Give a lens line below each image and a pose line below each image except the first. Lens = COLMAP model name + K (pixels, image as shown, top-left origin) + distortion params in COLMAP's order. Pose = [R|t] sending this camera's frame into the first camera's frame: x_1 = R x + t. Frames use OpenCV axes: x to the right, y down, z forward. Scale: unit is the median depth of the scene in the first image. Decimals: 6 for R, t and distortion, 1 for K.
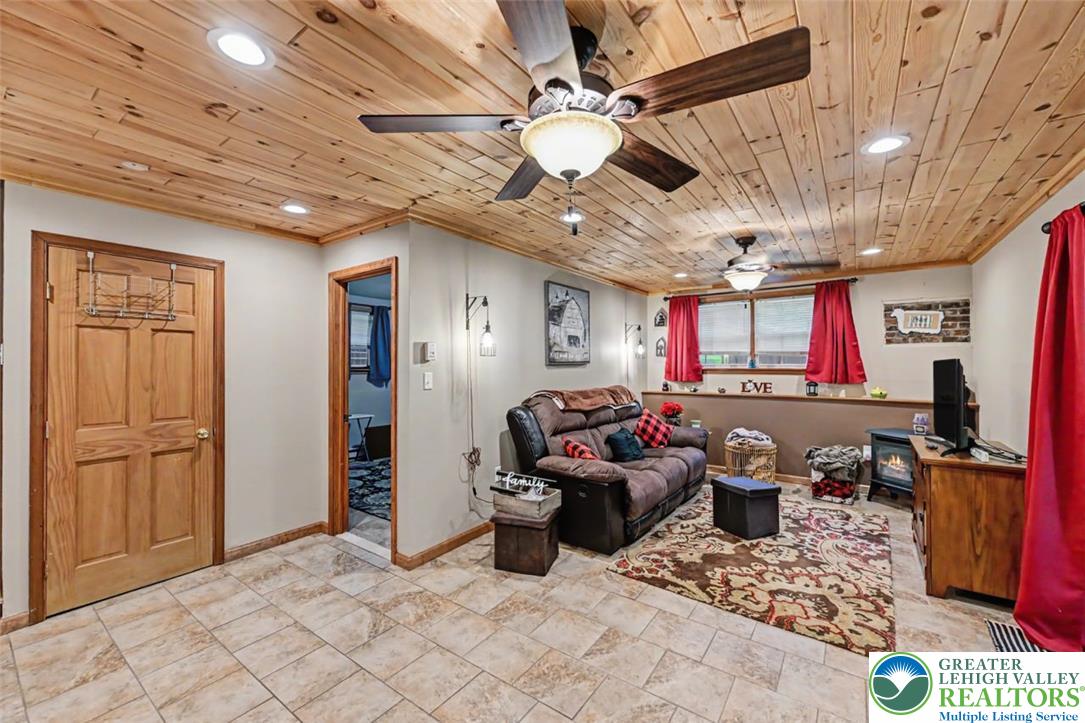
lens RADIAL K [[429.6, 0, 542.0], [0, 429.6, 359.7], [0, 0, 1]] dist [0.000123, 0.000356]
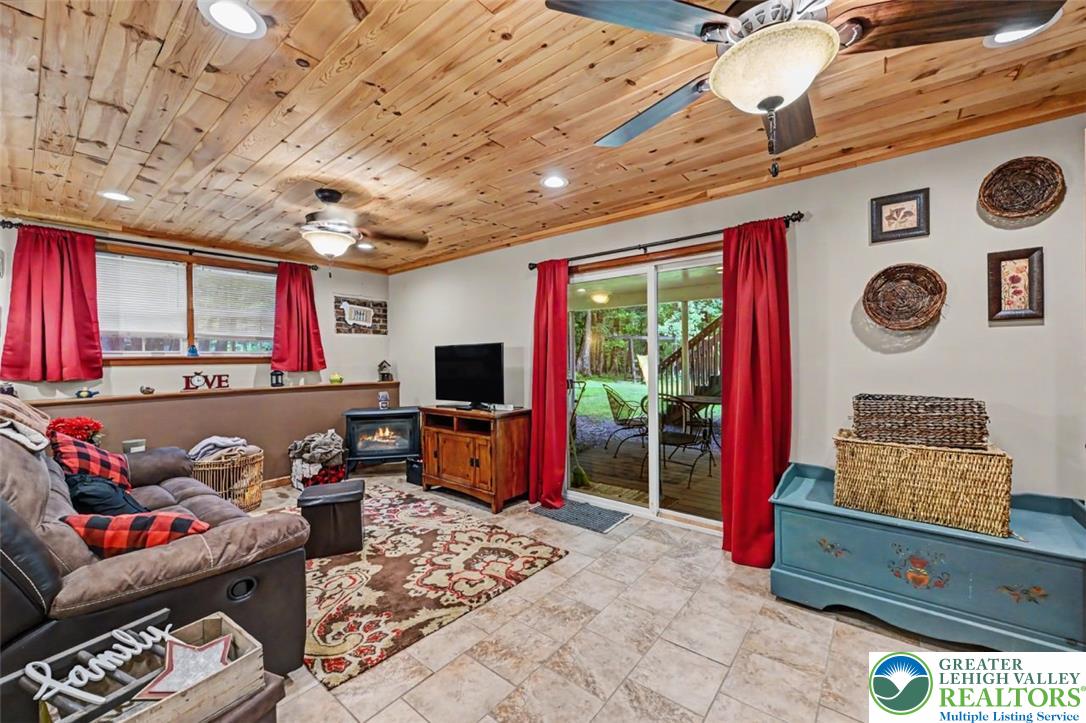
lens RADIAL K [[430.0, 0, 540.7], [0, 430.0, 359.6], [0, 0, 1]] dist [0.000123, 0.000356]
pose [[0.054704, -0.002775, 0.998499, -0.363119], [0.002134, 0.999994, 0.002663, 0.041085], [-0.998500, 0.001985, 0.054709, 0.614142]]
